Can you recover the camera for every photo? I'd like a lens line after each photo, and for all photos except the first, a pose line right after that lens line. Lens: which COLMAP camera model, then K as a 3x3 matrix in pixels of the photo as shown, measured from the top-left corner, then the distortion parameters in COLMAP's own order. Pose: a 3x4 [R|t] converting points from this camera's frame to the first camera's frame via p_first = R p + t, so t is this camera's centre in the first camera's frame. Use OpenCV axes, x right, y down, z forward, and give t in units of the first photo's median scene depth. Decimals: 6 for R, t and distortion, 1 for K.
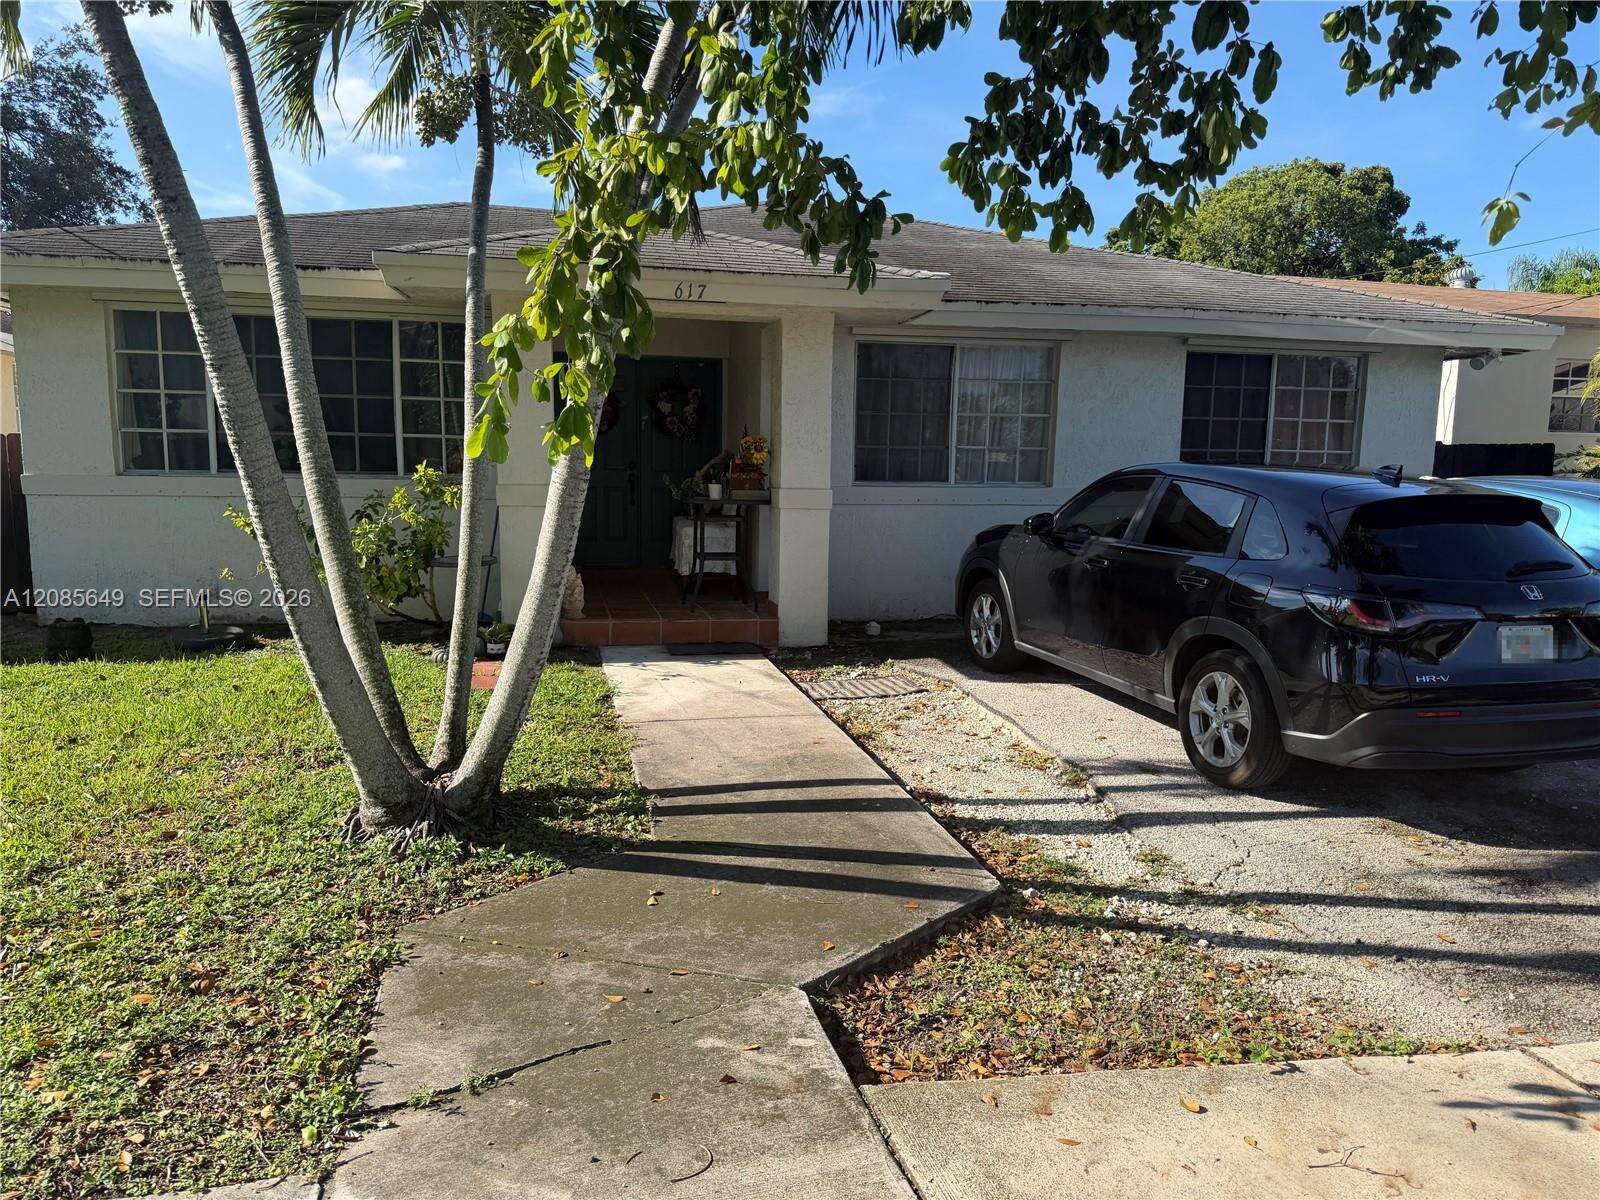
lens RADIAL K [[1131.5, 0, 804.0], [0, 1131.5, 616.7], [0, 0, 1]] dist [0.040417, -0.045734]
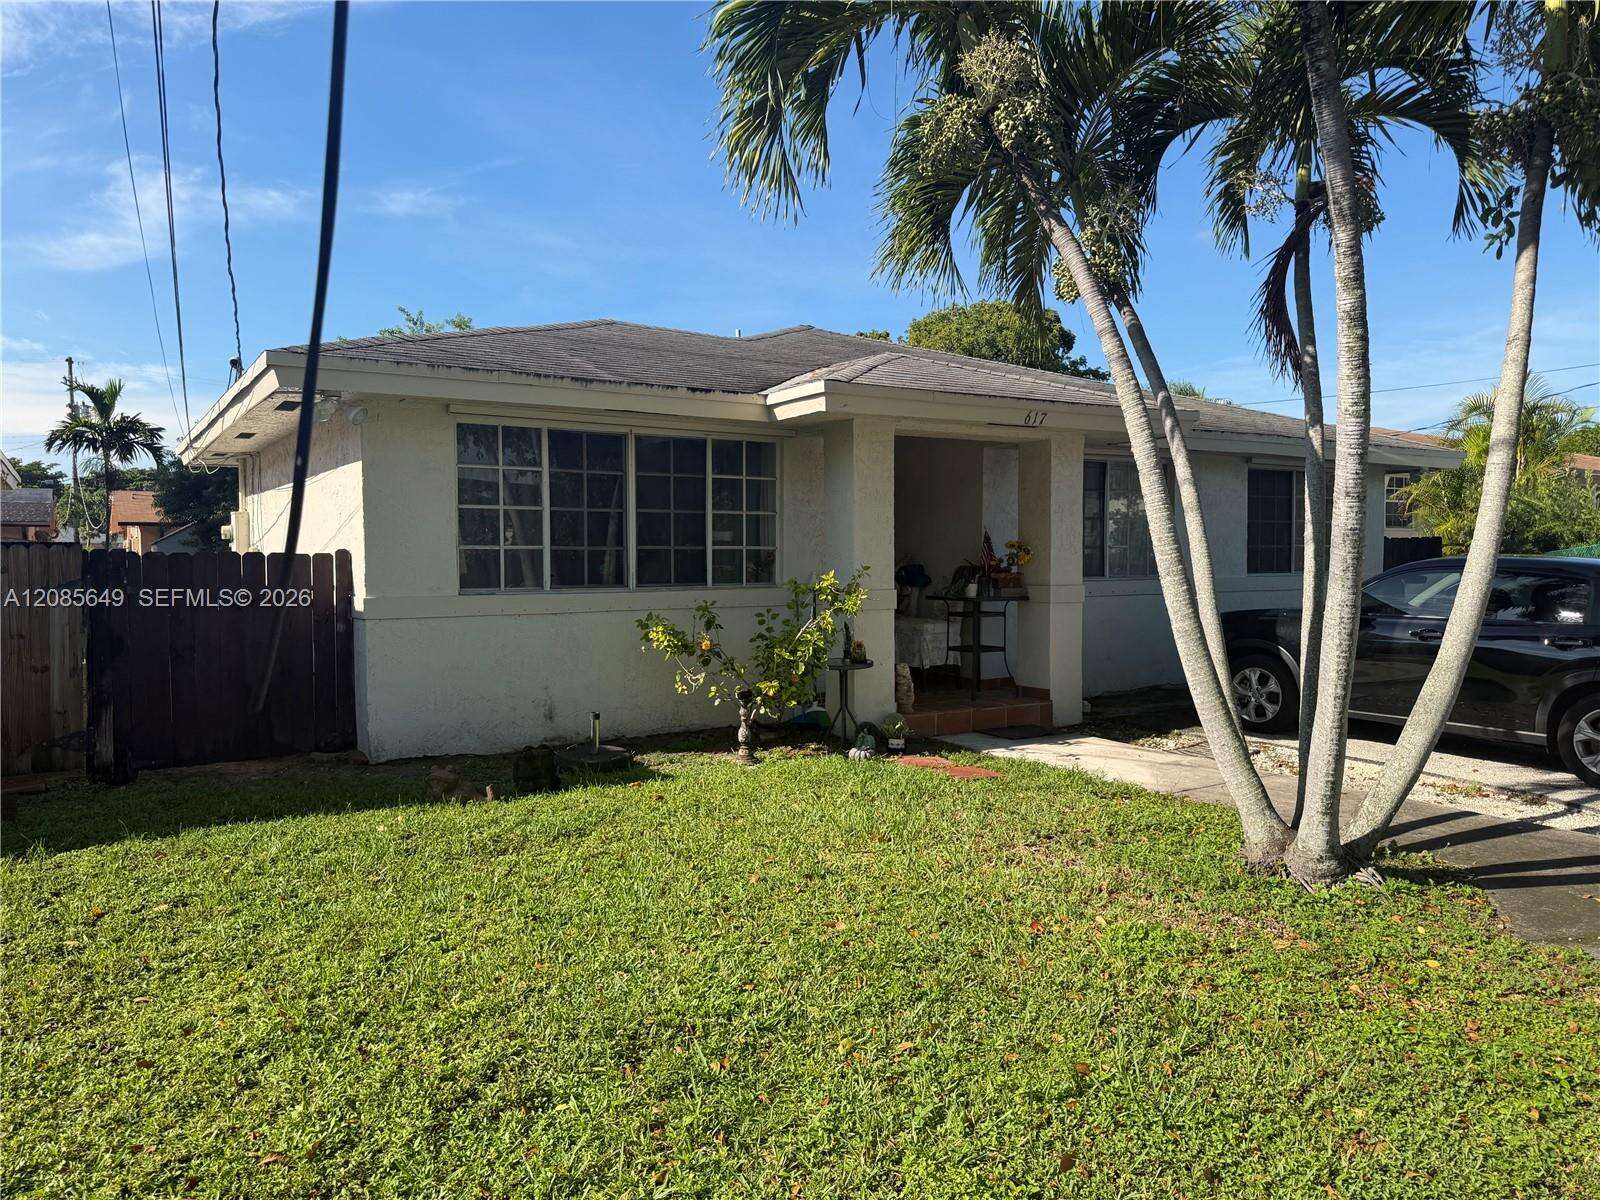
lens RADIAL K [[1131.5, 0, 804.9], [0, 1131.5, 591.6], [0, 0, 1]] dist [0.040417, -0.045734]
pose [[0.938229, -0.032480, 0.344488, -0.630435], [0.069394, 0.993020, -0.095369, -0.016975], [-0.338986, 0.113383, 0.933934, 0.023077]]
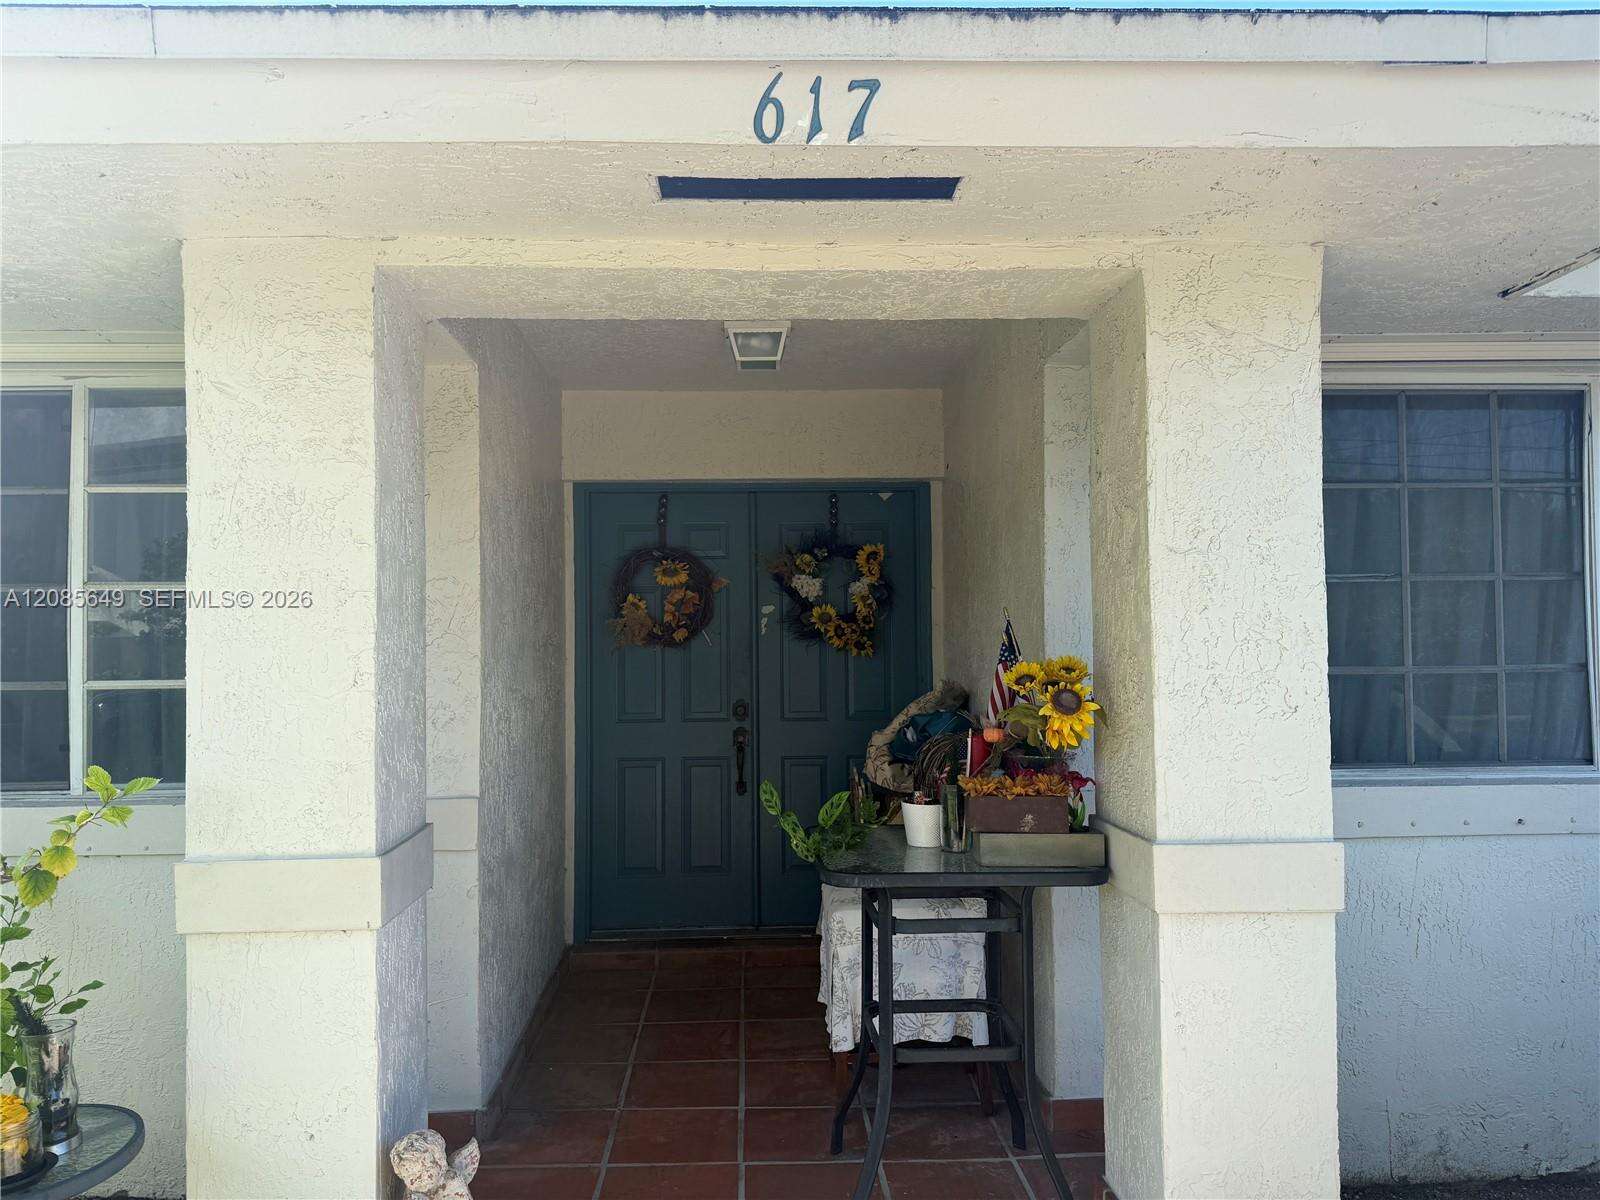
lens RADIAL K [[1131.5, 0, 800.2], [0, 1131.5, 603.0], [0, 0, 1]] dist [0.040417, -0.045734]
pose [[0.984063, -0.030556, -0.175176, -0.055346], [-0.000220, 0.984916, -0.173034, -0.120359], [0.177821, 0.170315, 0.969212, 0.679585]]
